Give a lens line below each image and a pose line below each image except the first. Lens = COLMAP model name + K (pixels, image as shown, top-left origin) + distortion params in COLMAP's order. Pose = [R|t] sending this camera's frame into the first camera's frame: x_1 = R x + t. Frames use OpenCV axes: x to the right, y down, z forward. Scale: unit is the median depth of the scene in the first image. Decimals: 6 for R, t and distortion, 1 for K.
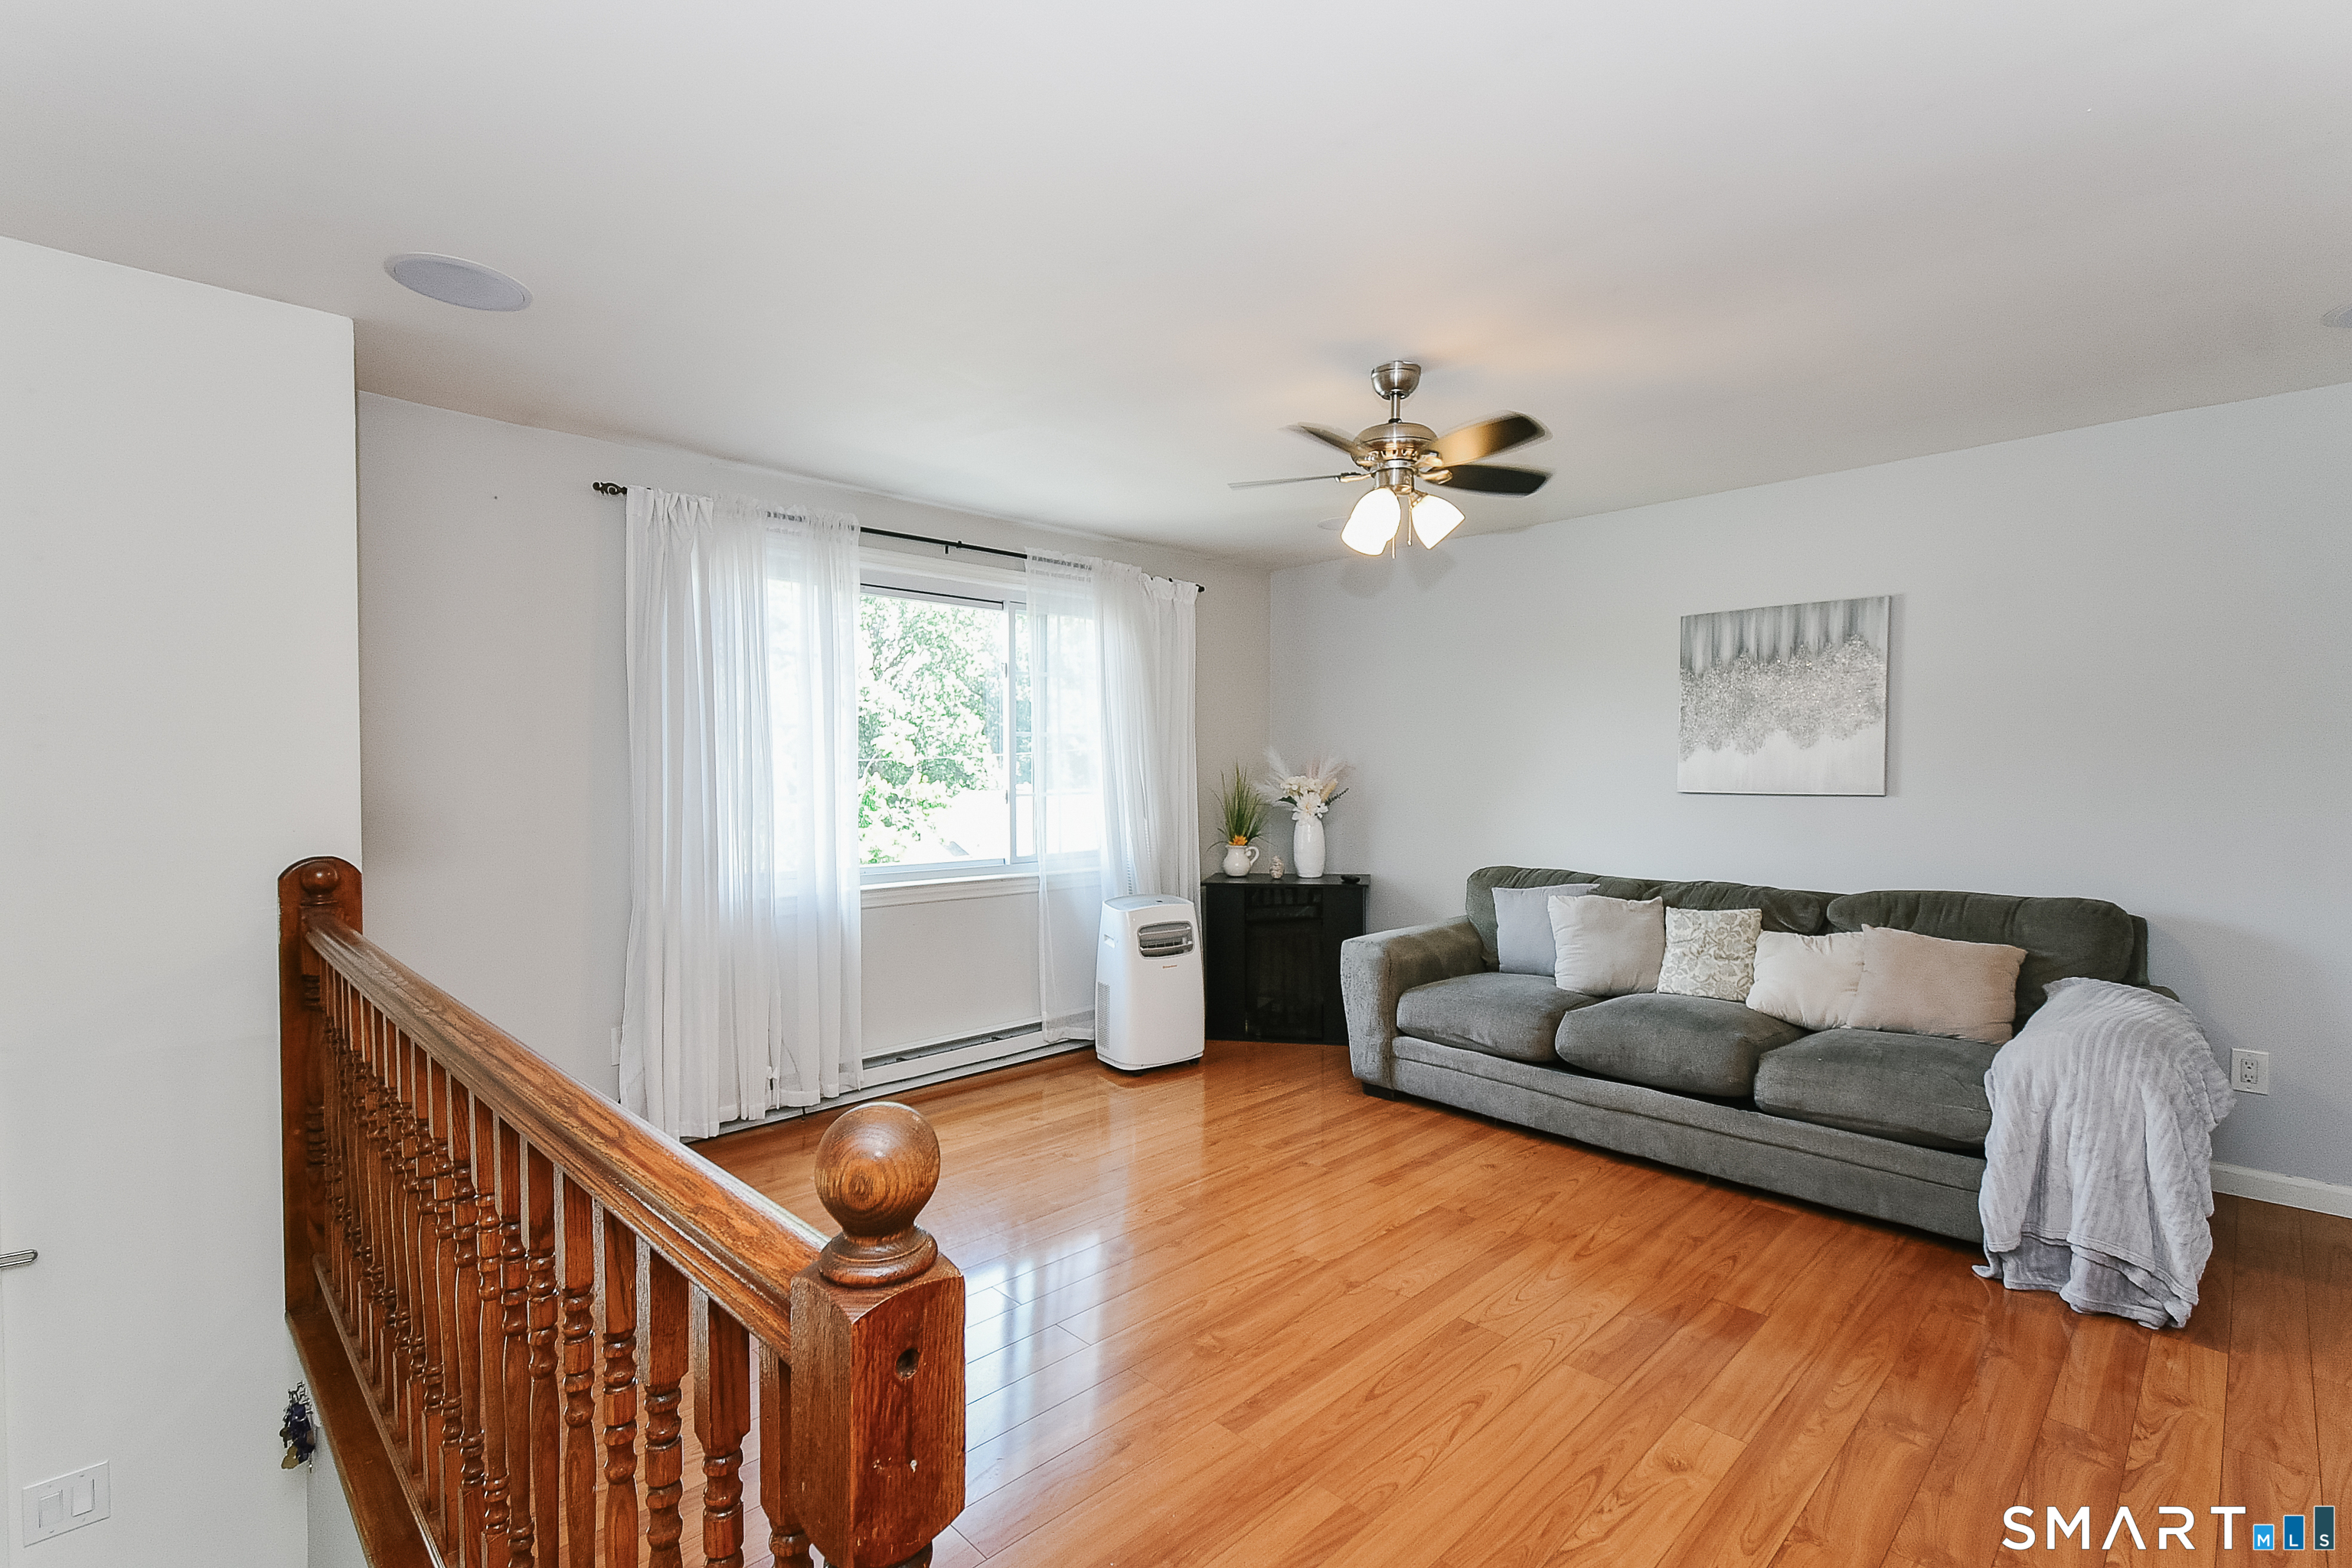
lens RADIAL K [[1053.0, 0, 1176.0], [0, 1053.0, 784.0], [0, 0, 1]] dist [0.009291, 0.000021]
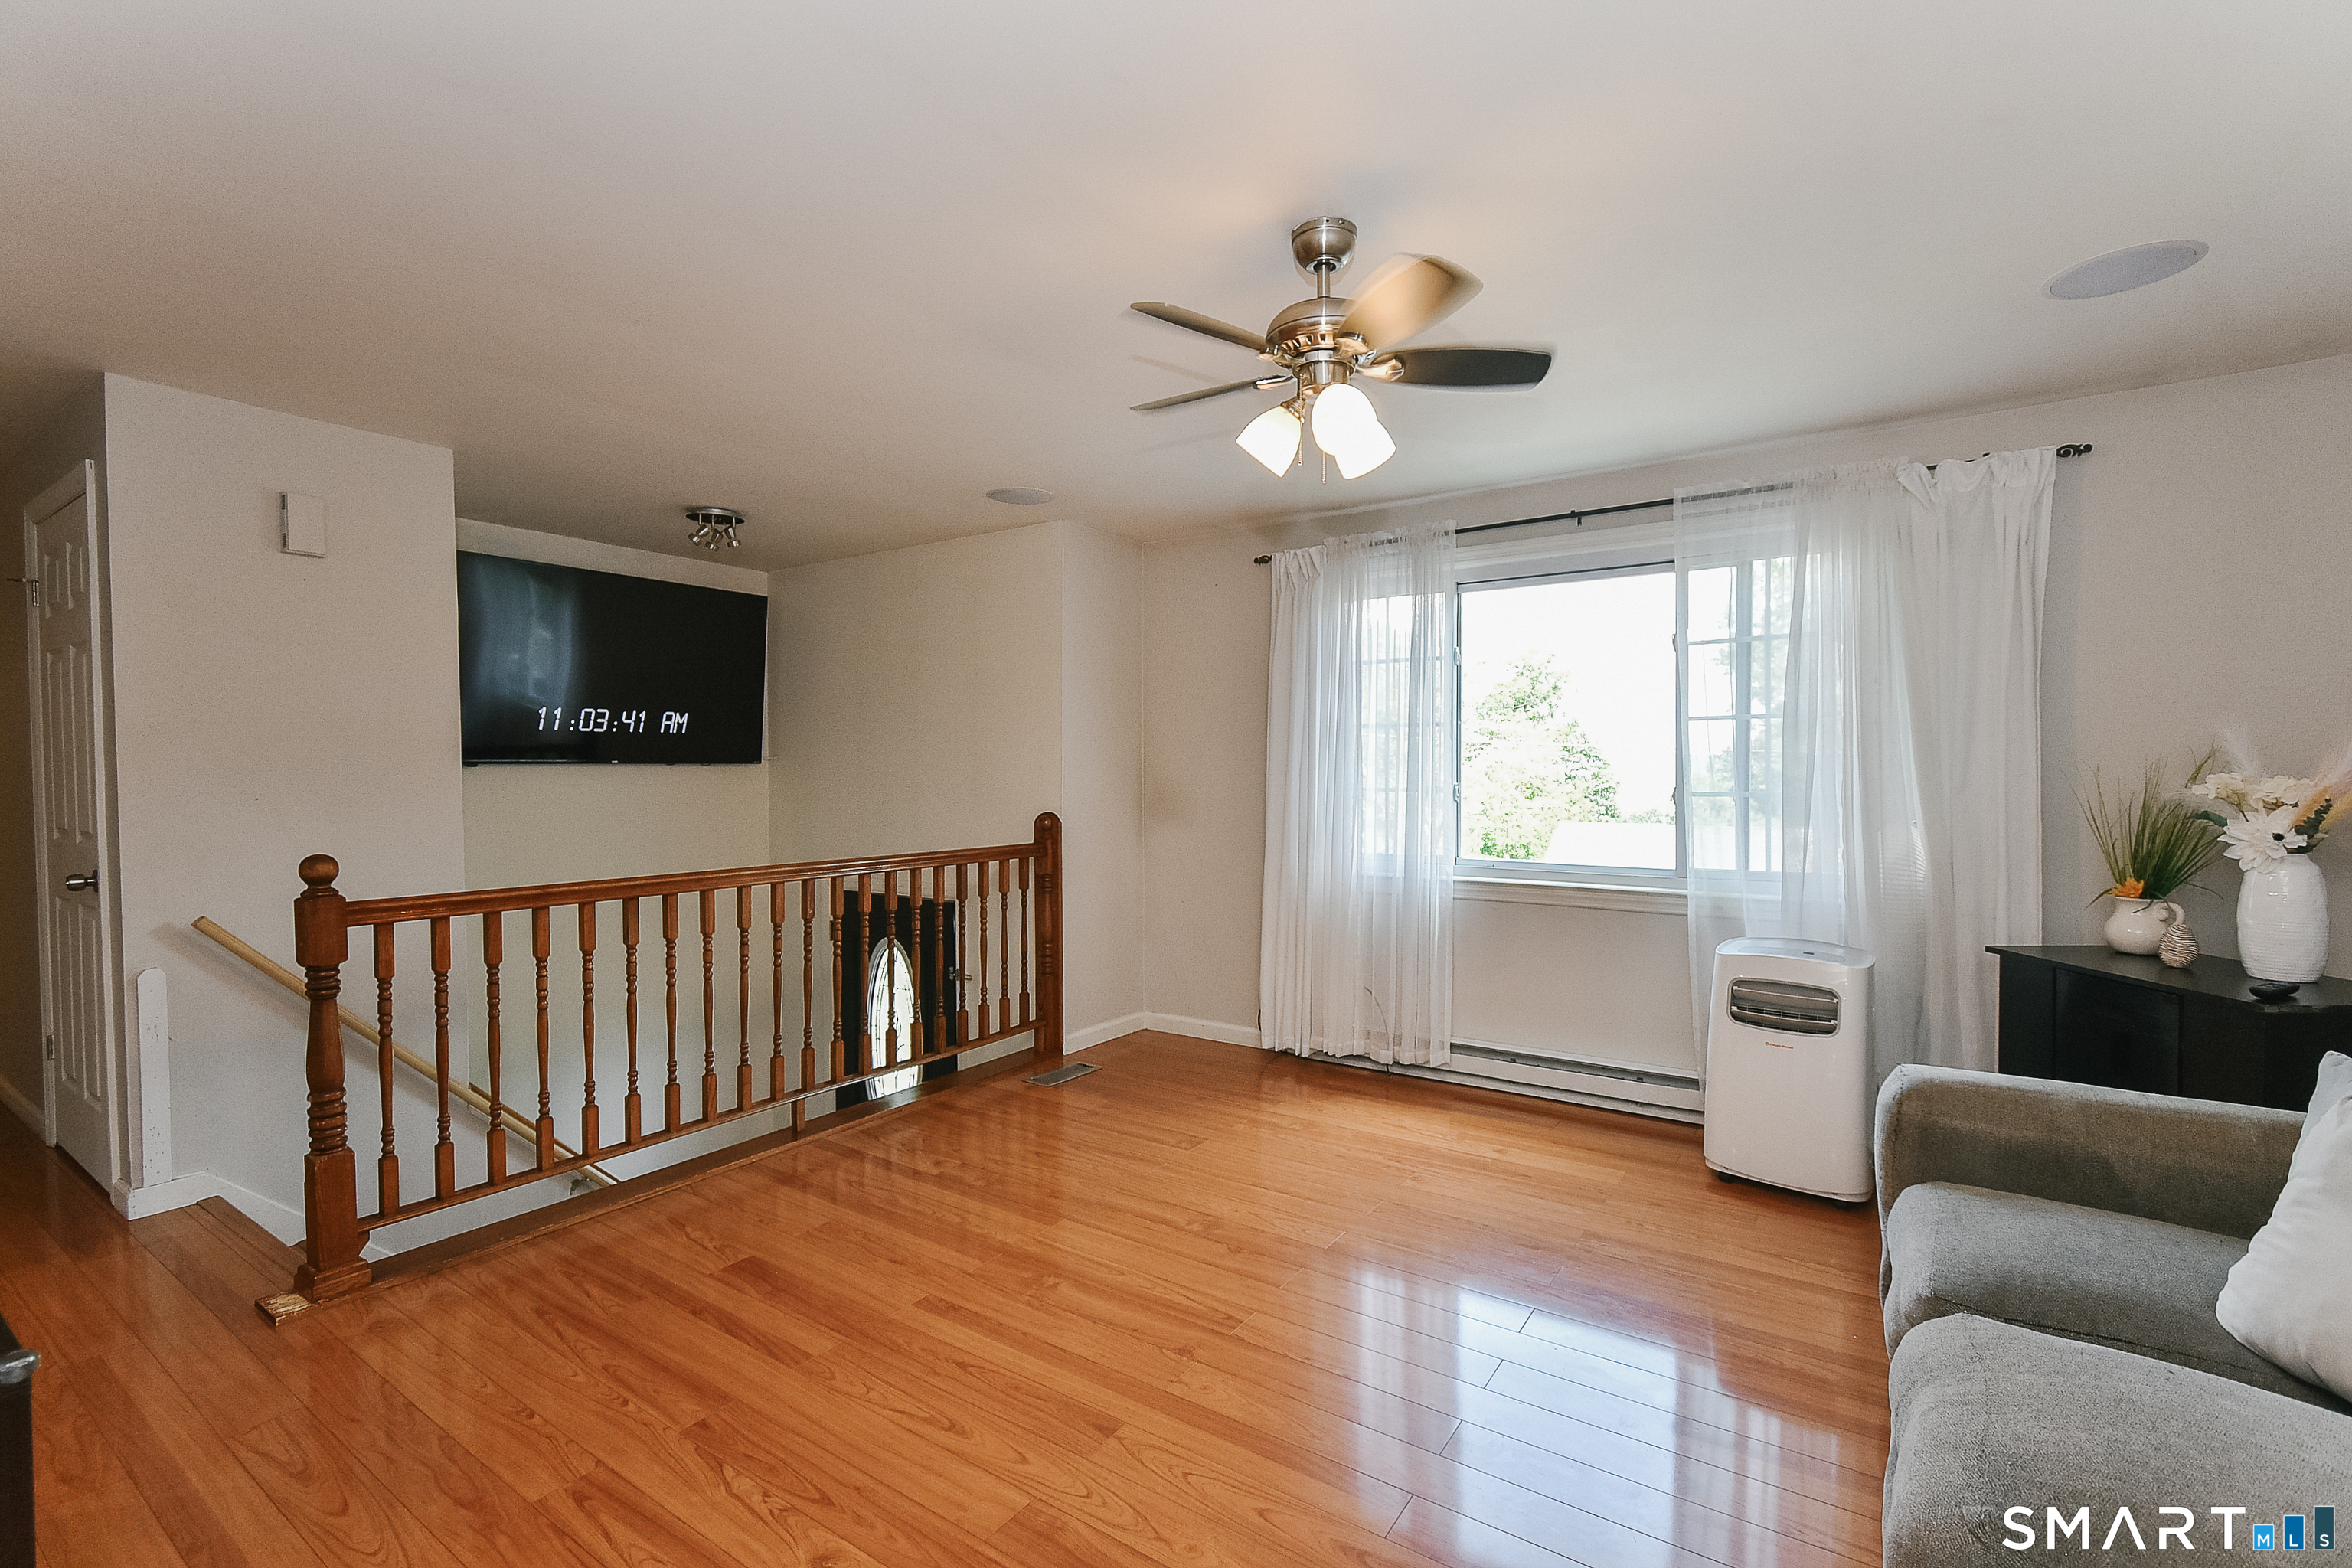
lens RADIAL K [[1036.5, 0, 1181.7], [0, 1036.5, 782.8], [0, 0, 1]] dist [0.000243, -0.000274]
pose [[0.203747, 0.012493, -0.978944, 0.678717], [-0.010130, 0.999892, 0.010652, -0.003201], [0.978971, 0.007746, 0.203851, 0.556485]]
